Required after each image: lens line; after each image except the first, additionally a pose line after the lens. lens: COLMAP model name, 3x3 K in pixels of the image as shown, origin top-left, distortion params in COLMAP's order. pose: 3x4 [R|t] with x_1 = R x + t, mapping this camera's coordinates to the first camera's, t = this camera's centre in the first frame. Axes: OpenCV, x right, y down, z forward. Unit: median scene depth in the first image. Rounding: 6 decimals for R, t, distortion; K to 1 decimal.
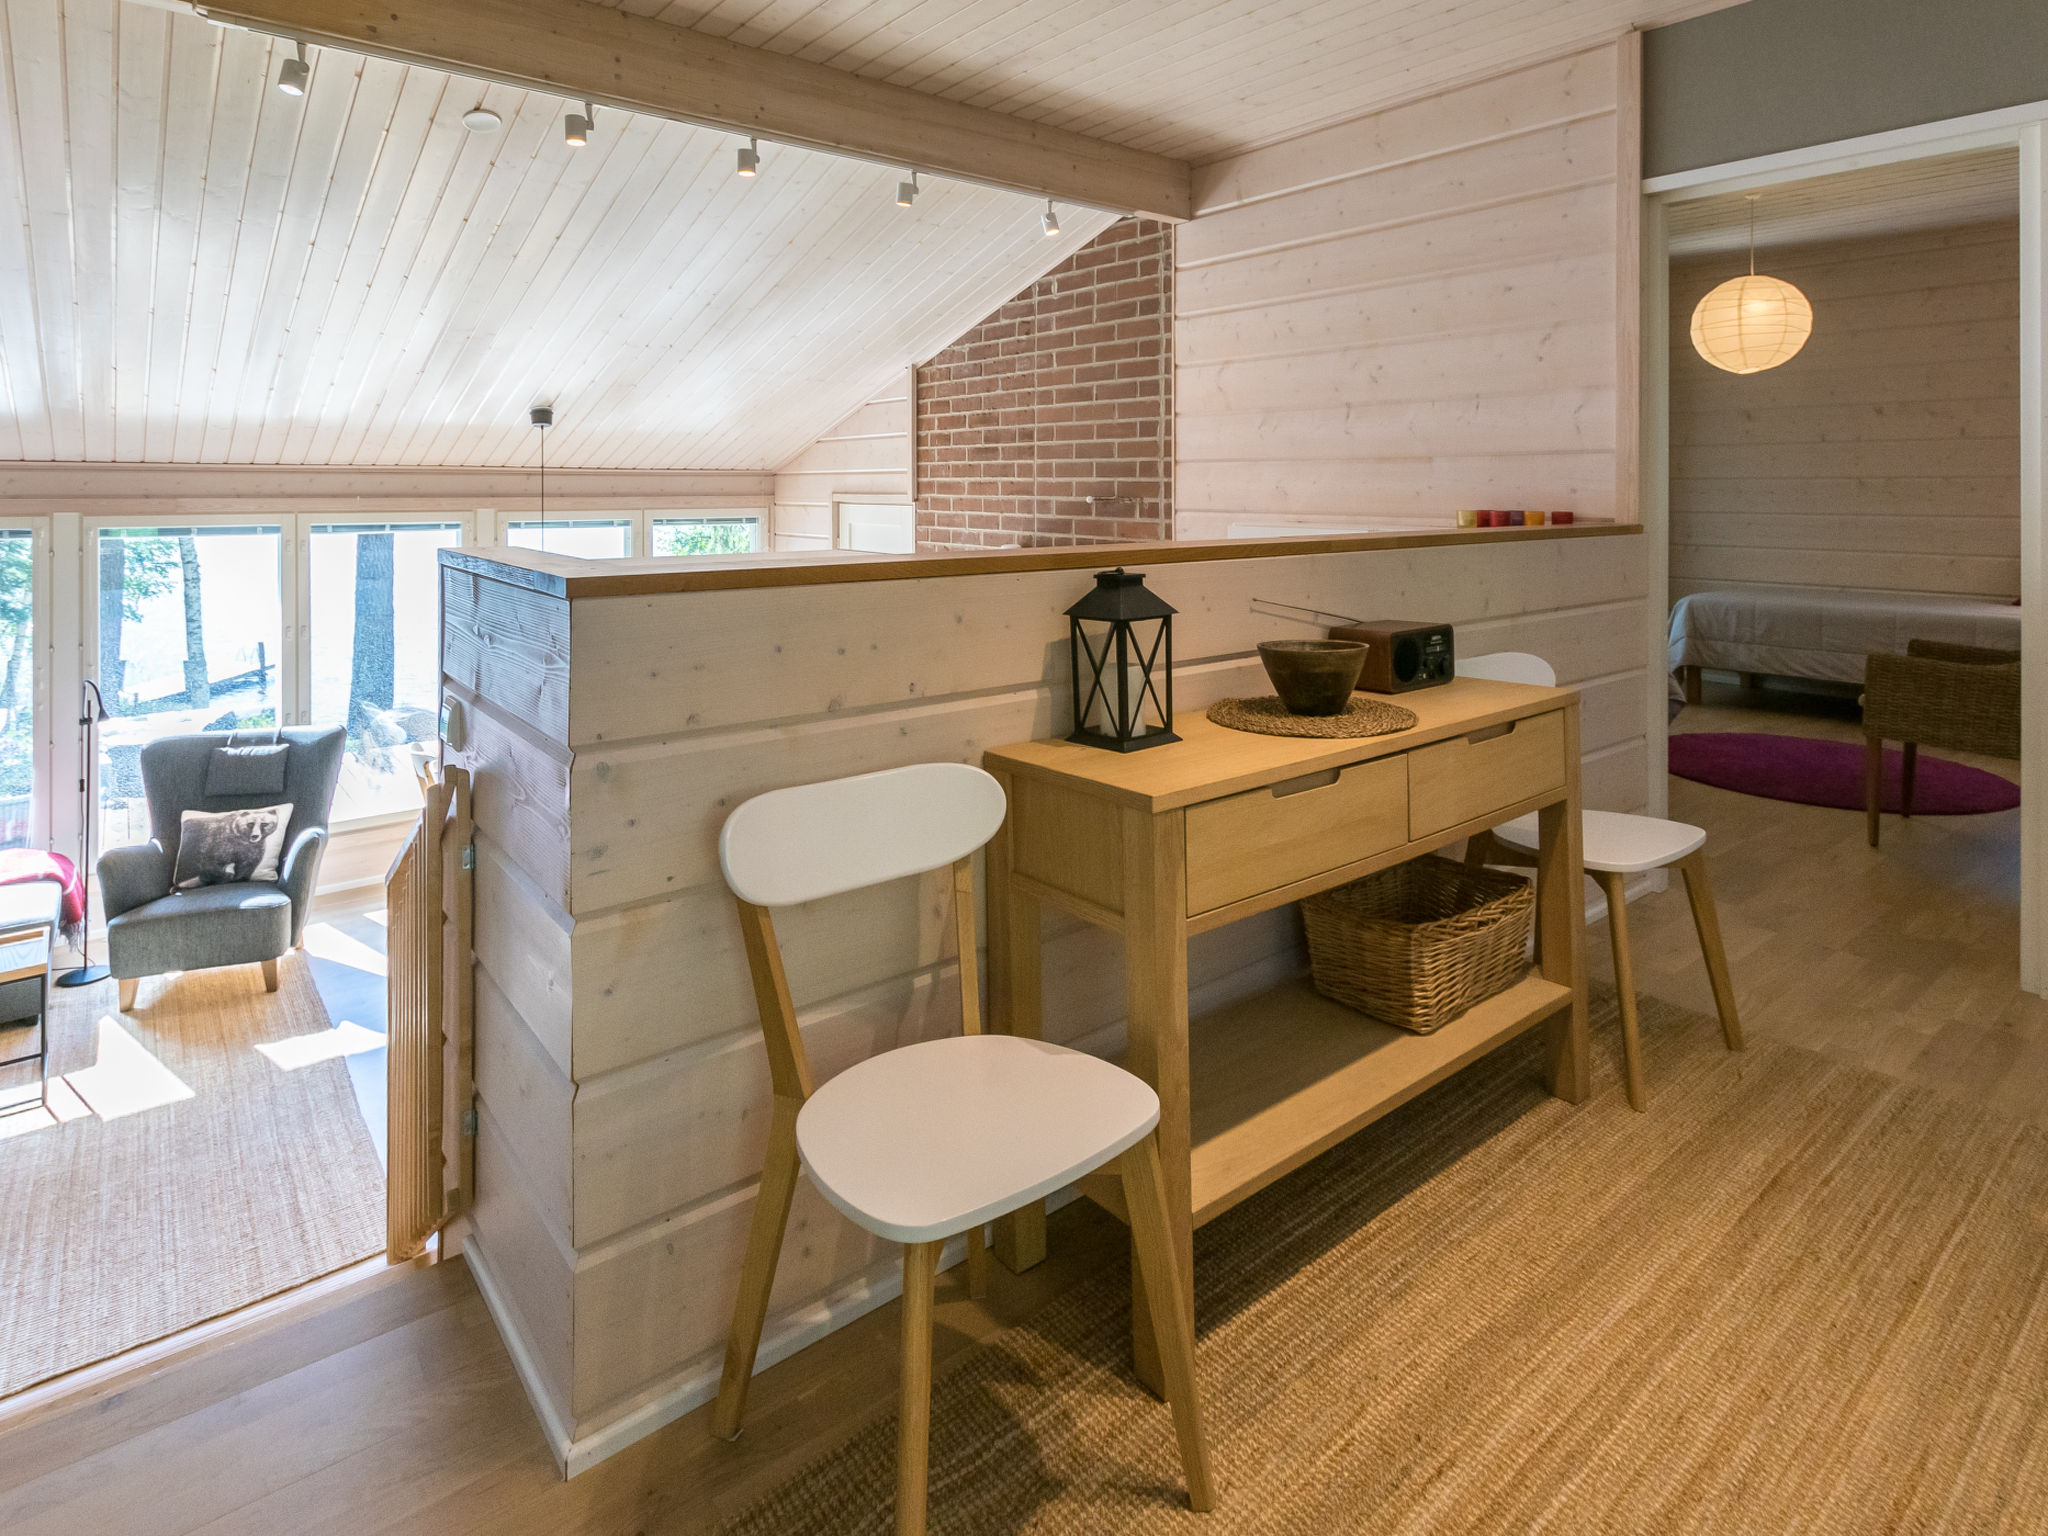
lens RADIAL K [[1093.0, 0, 991.6], [0, 1093.0, 483.1], [0, 0, 1]] dist [0.002969, -0.001027]
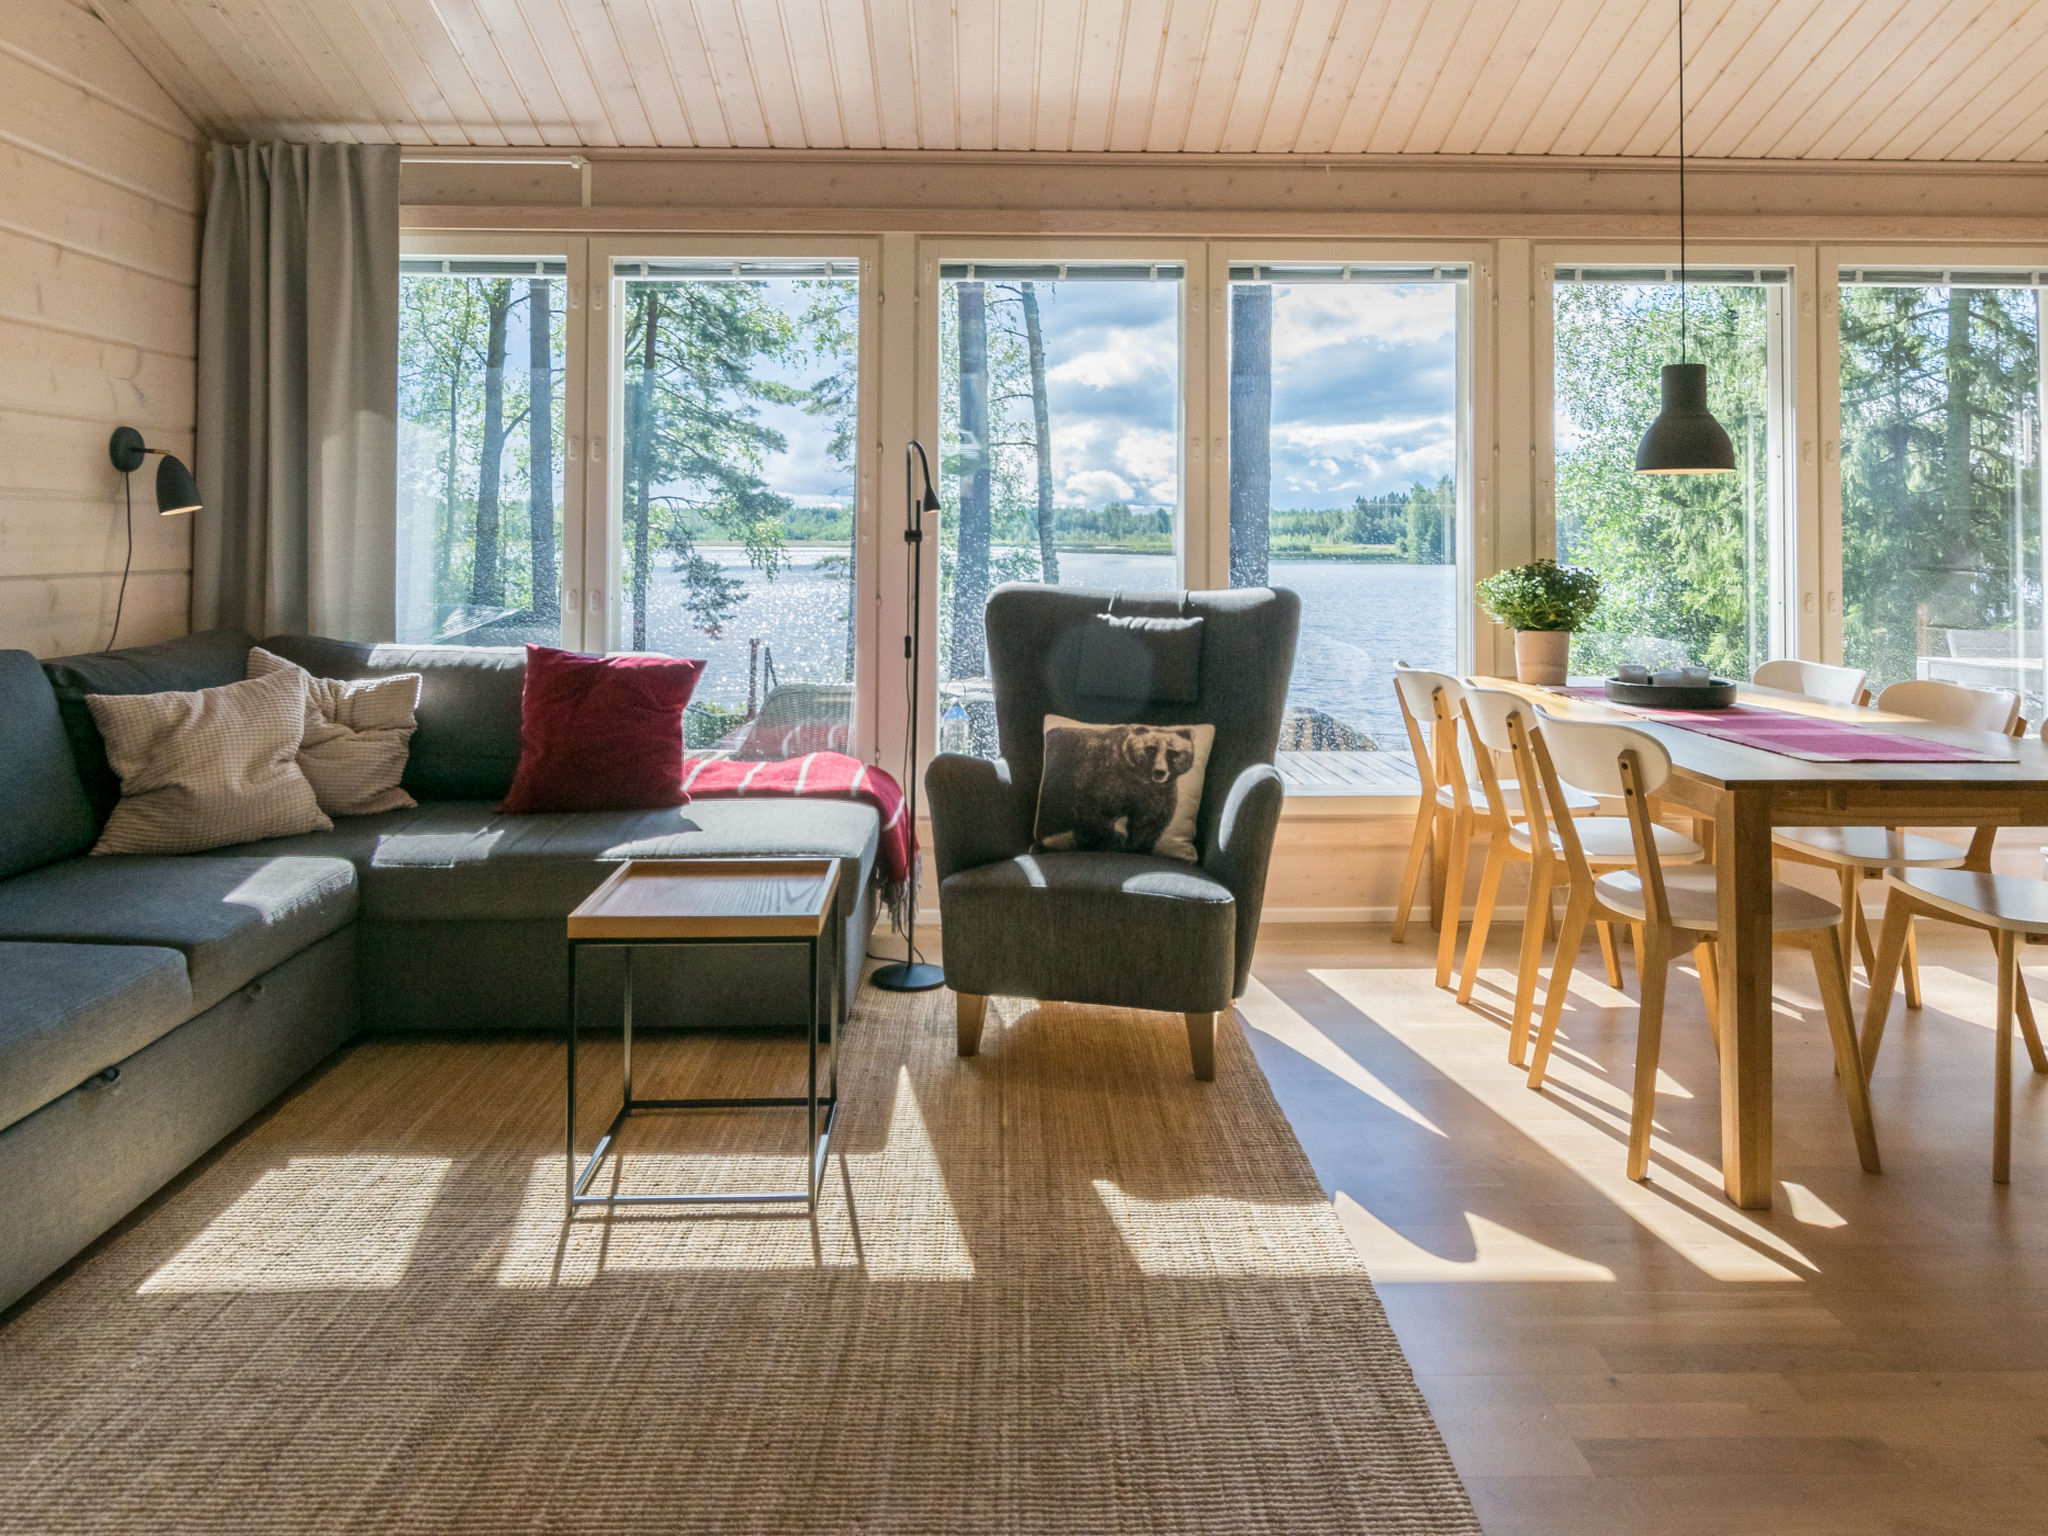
lens RADIAL K [[1372.6, 0, 1065.1], [0, 1372.6, 497.8], [0, 0, 1]] dist [-0.003296, 0.009776]
pose [[0.812000, -0.012729, -0.583519, -0.319484], [-0.001717, 0.999706, -0.024197, 0.203518], [0.583655, 0.020650, 0.811739, 0.431799]]
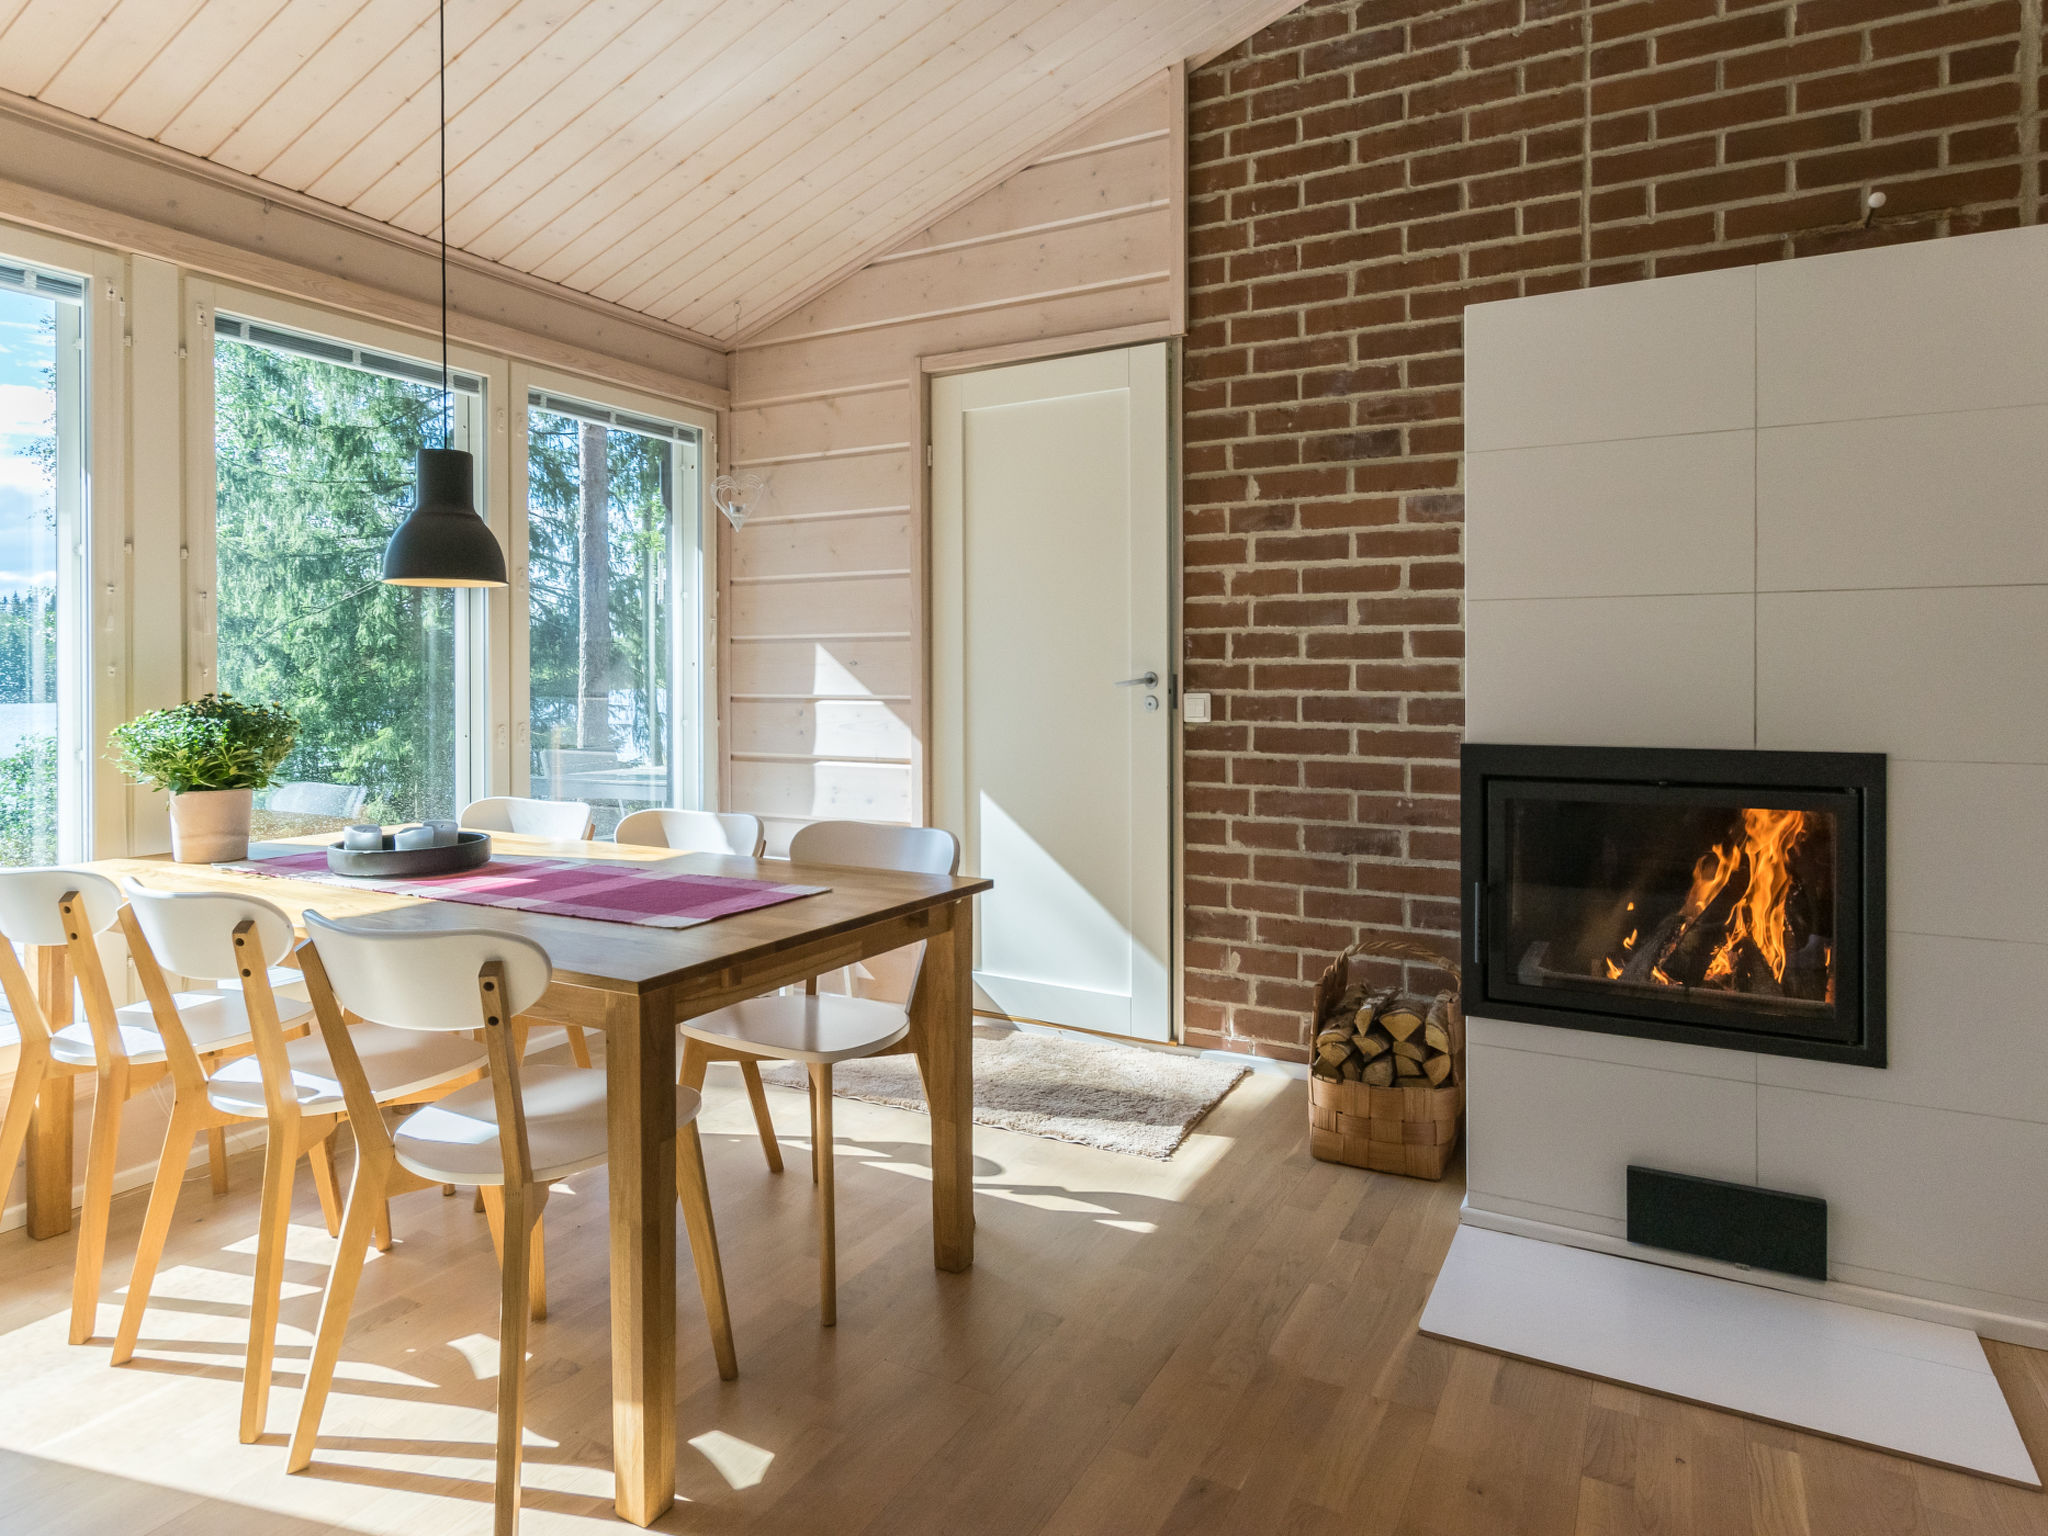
lens RADIAL K [[1204.5, 0, 1006.8], [0, 1204.5, 679.6], [0, 0, 1]] dist [0.007201, -0.007748]
pose [[0.922472, -0.002067, 0.386059, -0.436562], [-0.002152, 0.999943, 0.010497, 0.206578], [-0.386058, -0.010514, 0.922415, 0.612580]]
